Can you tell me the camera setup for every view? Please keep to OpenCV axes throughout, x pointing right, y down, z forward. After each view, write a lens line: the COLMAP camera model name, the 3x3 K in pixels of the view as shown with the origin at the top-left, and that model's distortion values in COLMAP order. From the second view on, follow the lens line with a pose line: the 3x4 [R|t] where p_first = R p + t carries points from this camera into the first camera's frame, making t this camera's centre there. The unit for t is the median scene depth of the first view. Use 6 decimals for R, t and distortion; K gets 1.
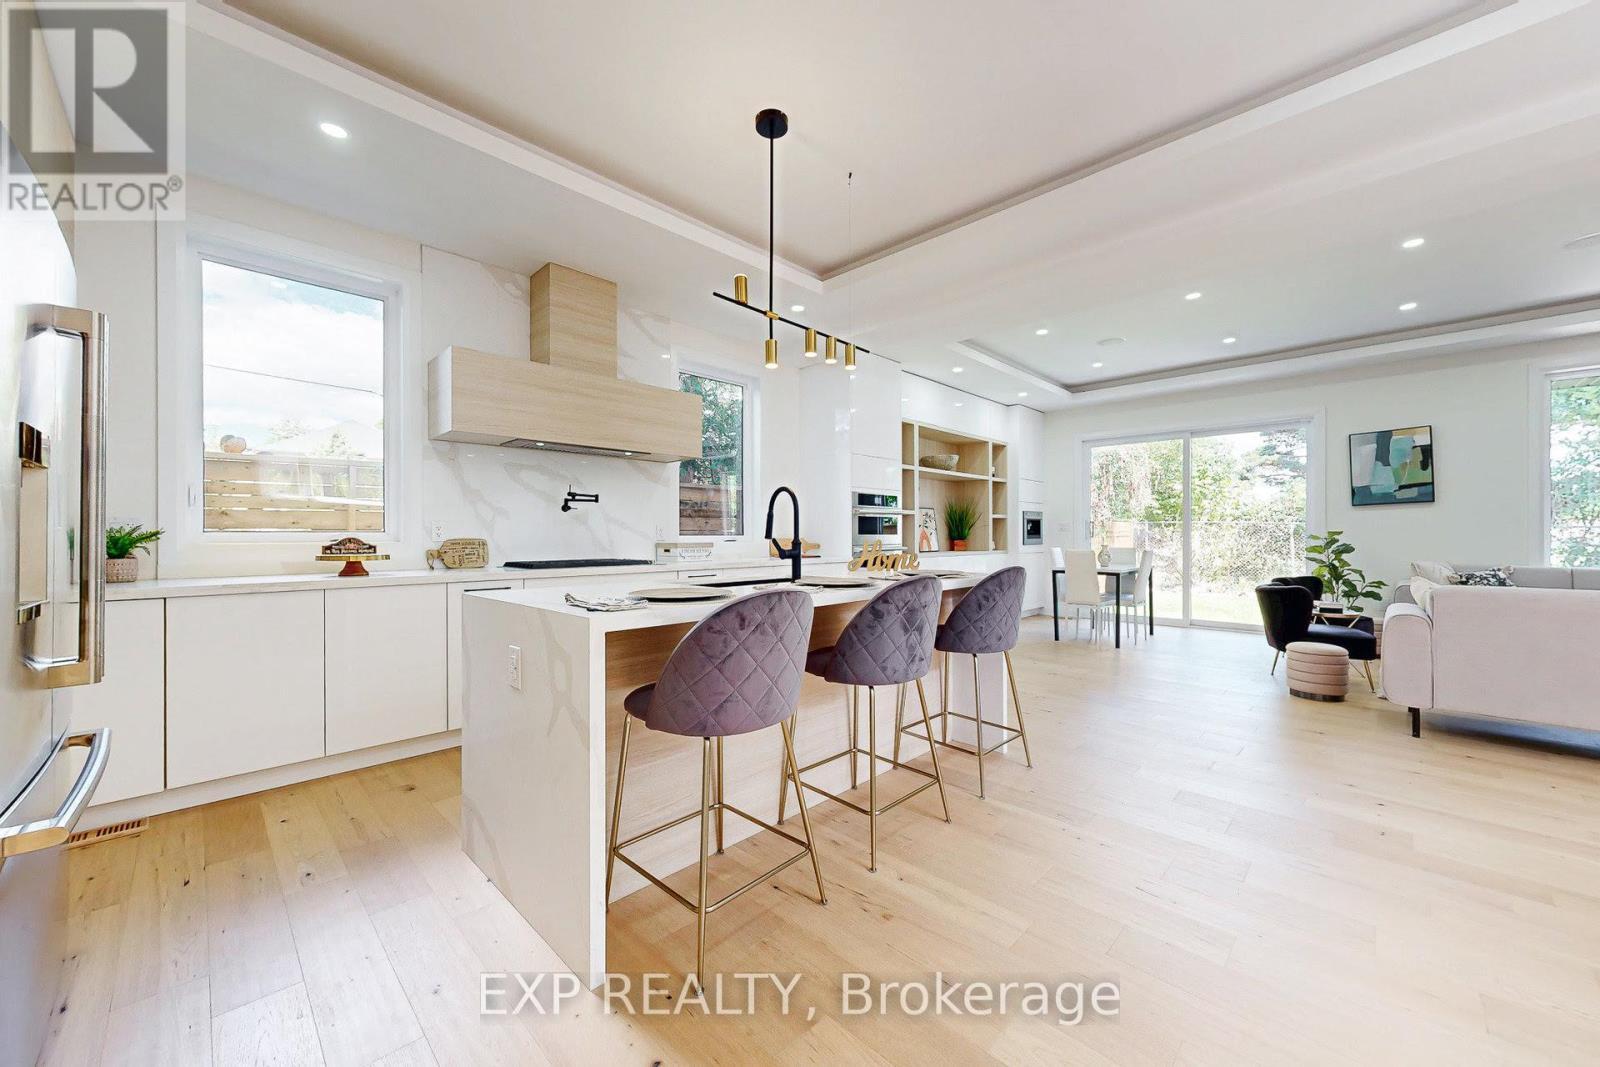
lens RADIAL K [[617.9, 0, 732.2], [0, 617.9, 534.6], [0, 0, 1]] dist [0.000252, 0.000022]
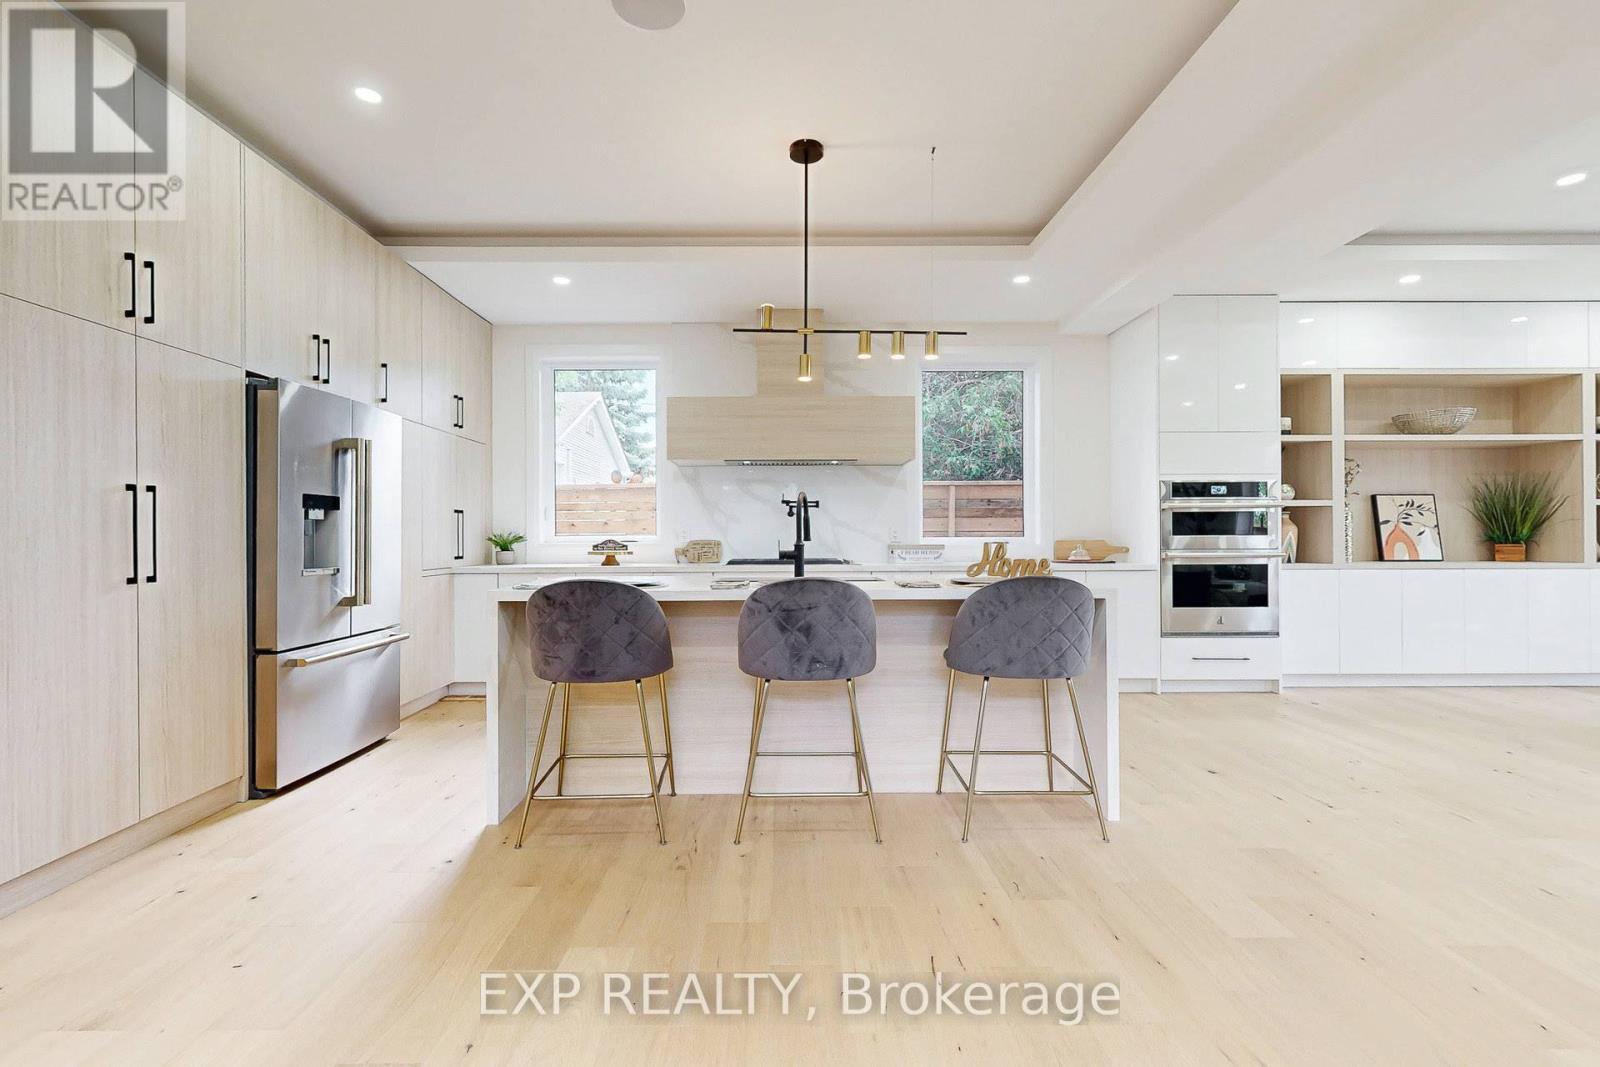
lens RADIAL K [[637.6, 0, 777.5], [0, 637.6, 534.7], [0, 0, 1]] dist [0.000436, 0.000074]
pose [[0.739120, -0.003338, -0.673565, 0.479591], [0.002780, 0.999994, -0.001905, -0.001404], [0.673568, -0.000464, 0.739125, 0.096619]]
